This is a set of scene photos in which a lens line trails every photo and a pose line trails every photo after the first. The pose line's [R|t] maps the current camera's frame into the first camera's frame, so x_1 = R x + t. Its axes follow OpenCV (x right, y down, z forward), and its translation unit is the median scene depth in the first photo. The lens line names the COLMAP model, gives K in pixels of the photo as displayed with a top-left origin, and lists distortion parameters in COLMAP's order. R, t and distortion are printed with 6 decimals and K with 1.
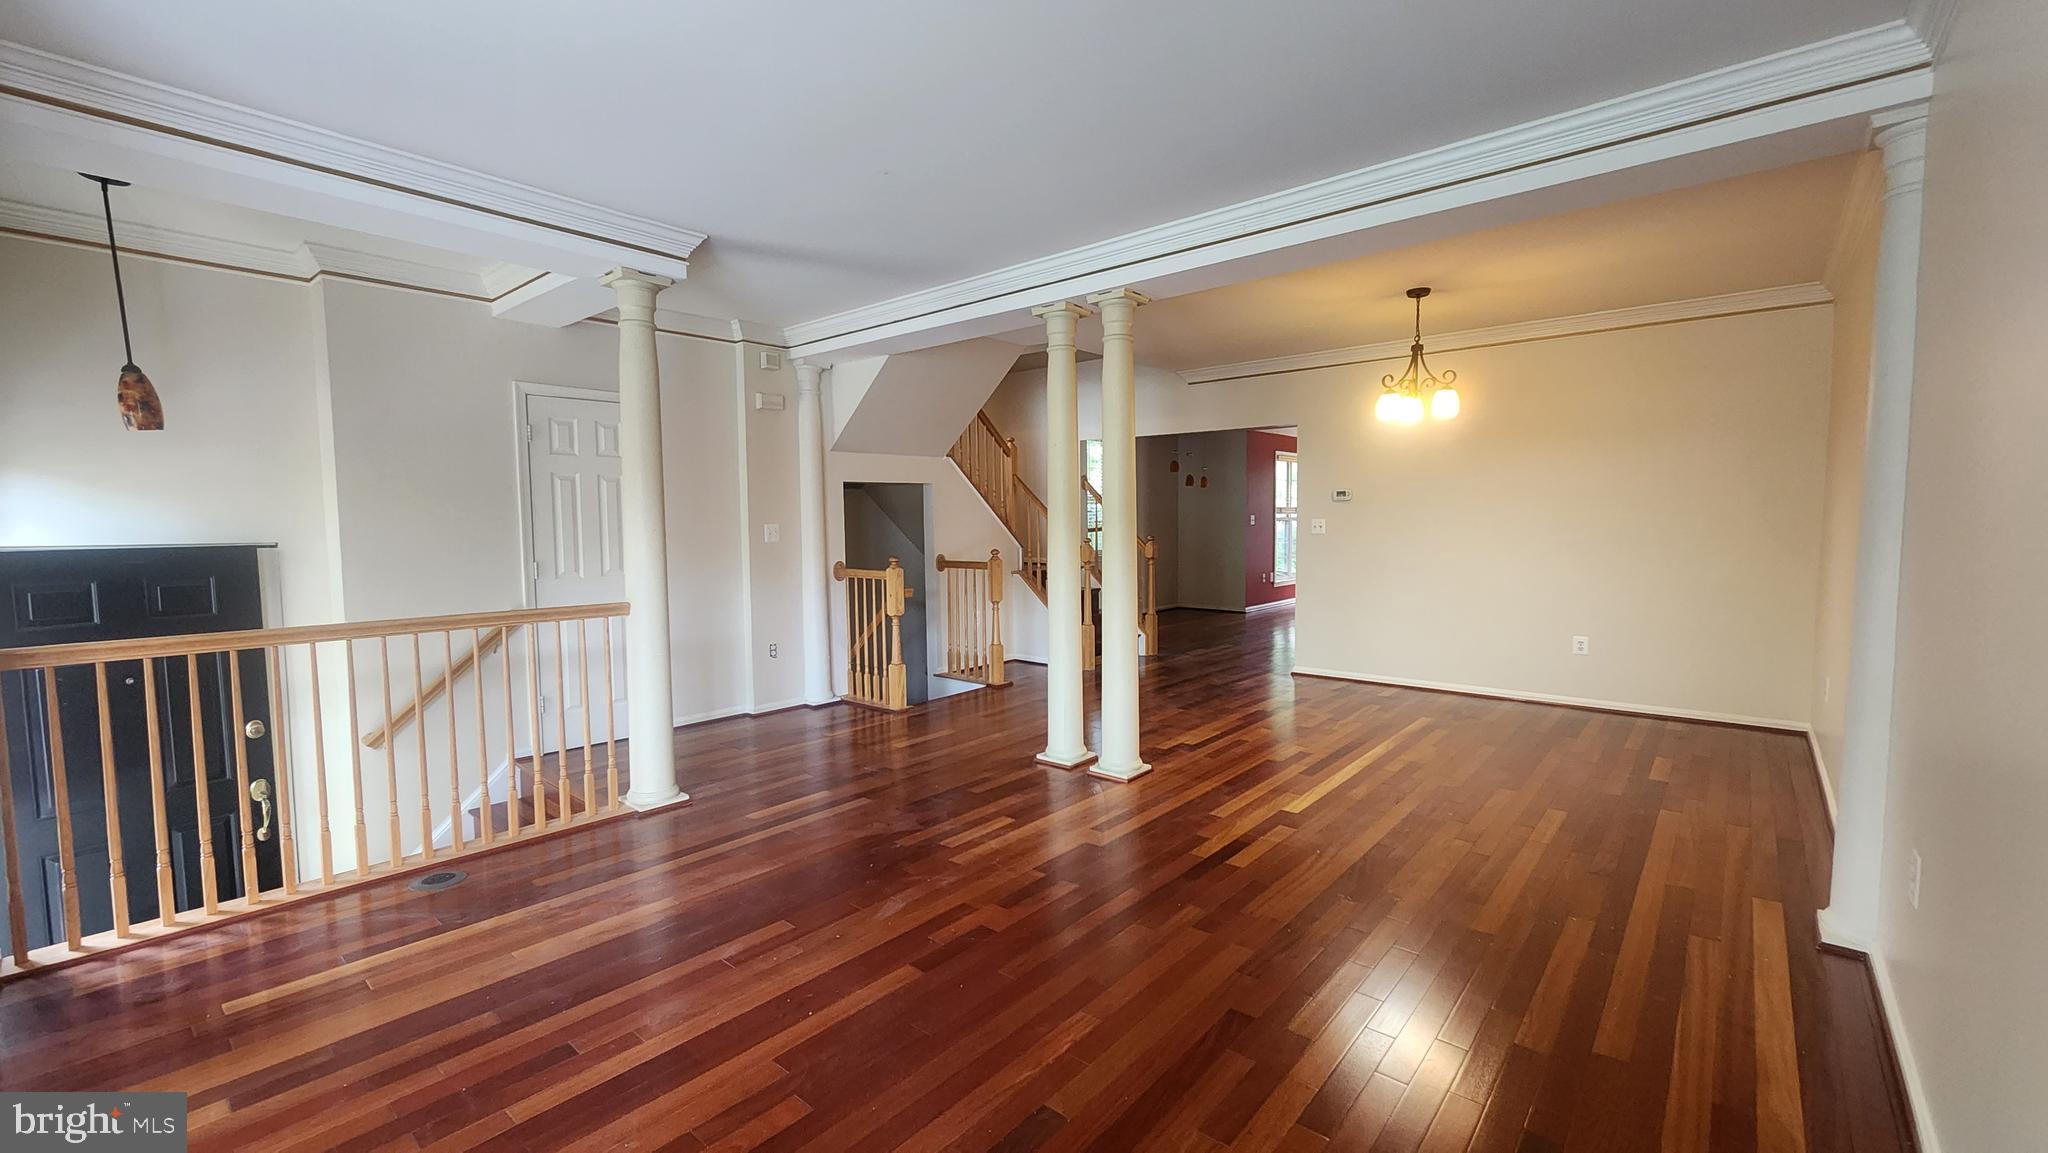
lens RADIAL K [[824.2, 0, 1004.5], [0, 824.2, 577.4], [0, 0, 1]] dist [0.007221, -0.000179]
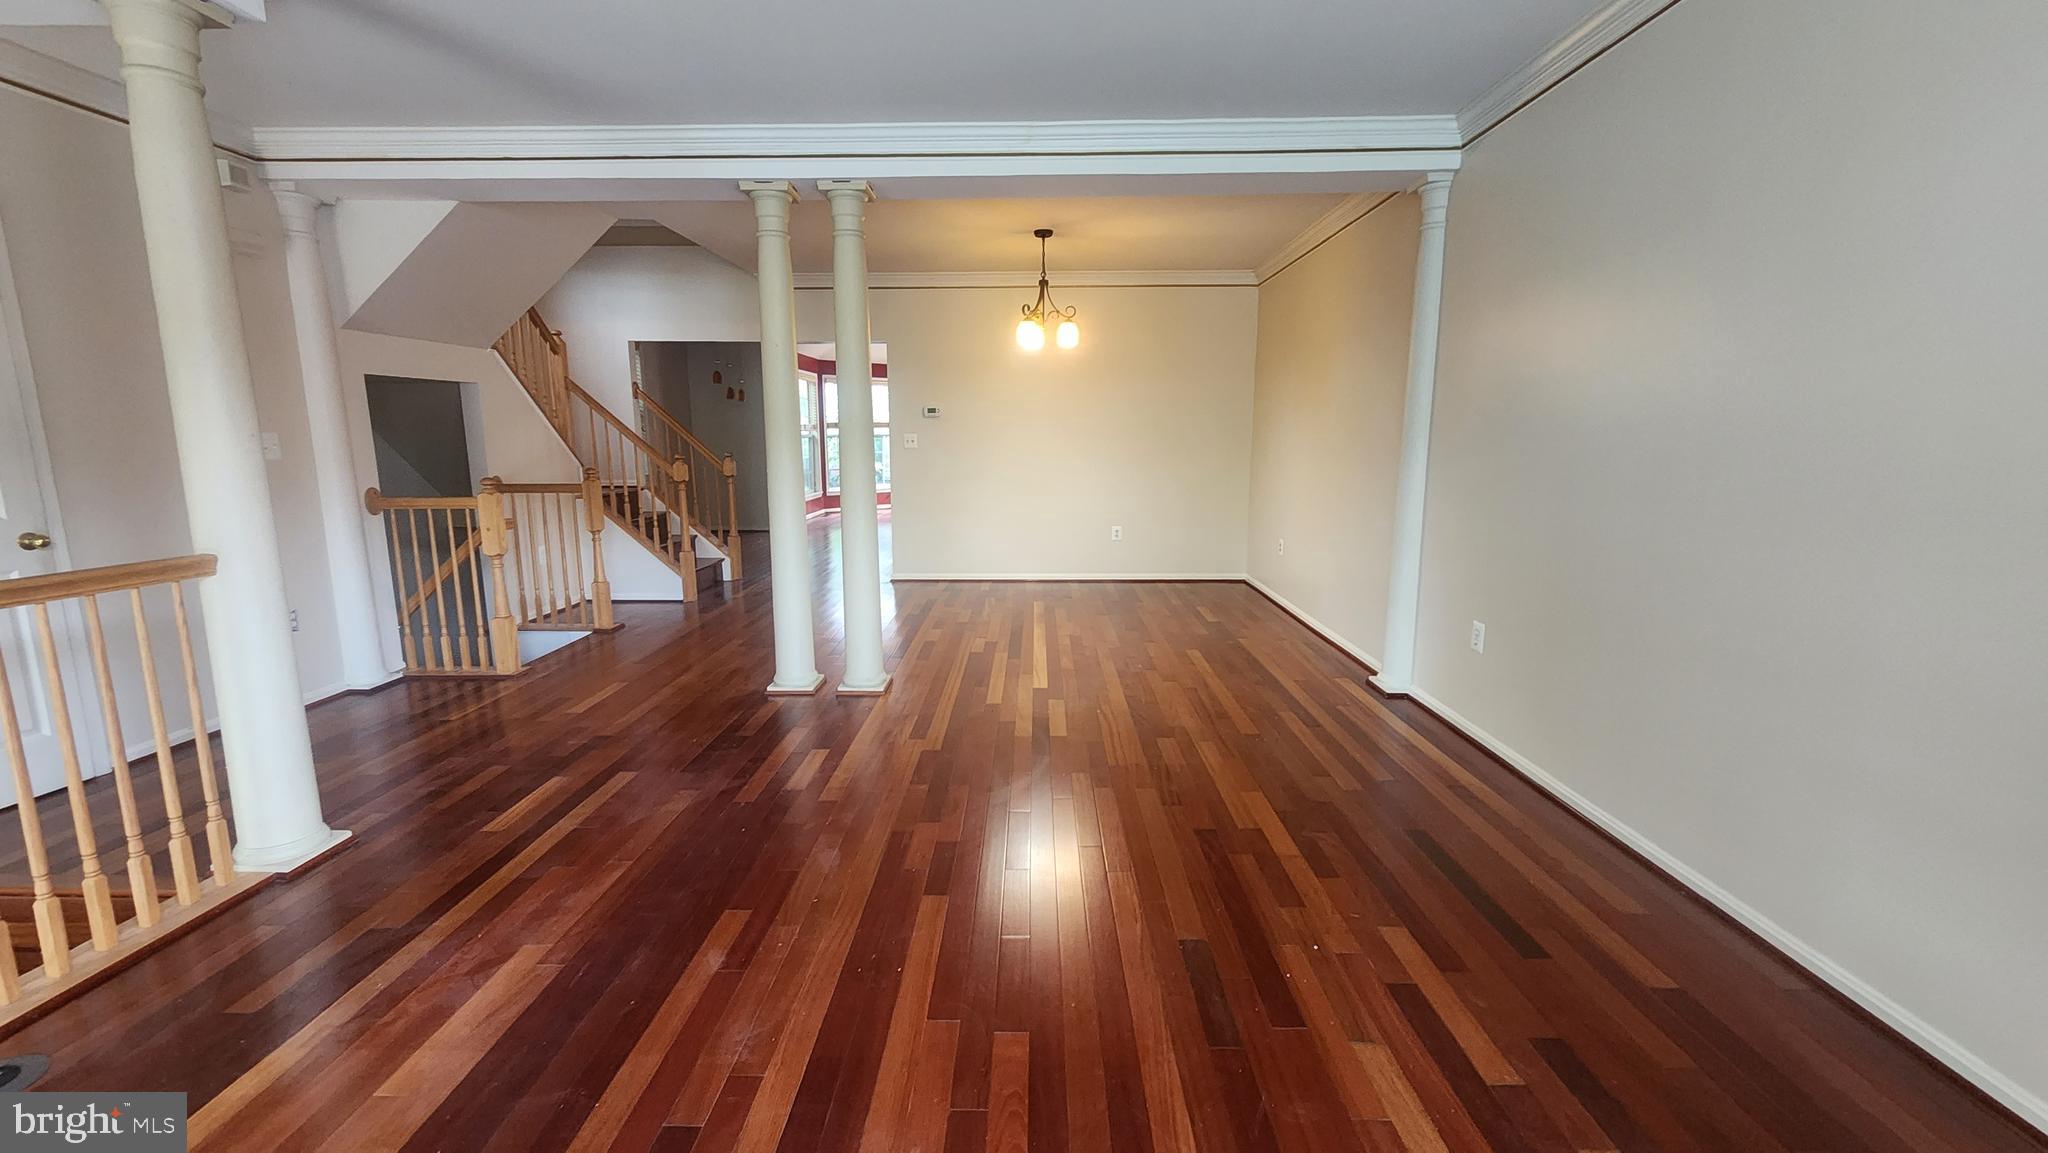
lens RADIAL K [[824.2, 0, 1030.8], [0, 824.2, 576.4], [0, 0, 1]] dist [0.007221, -0.000179]
pose [[0.771645, -0.100998, 0.627984, -0.243628], [0.040890, 0.993147, 0.109483, 0.002133], [-0.634738, -0.058804, 0.770487, 0.088186]]
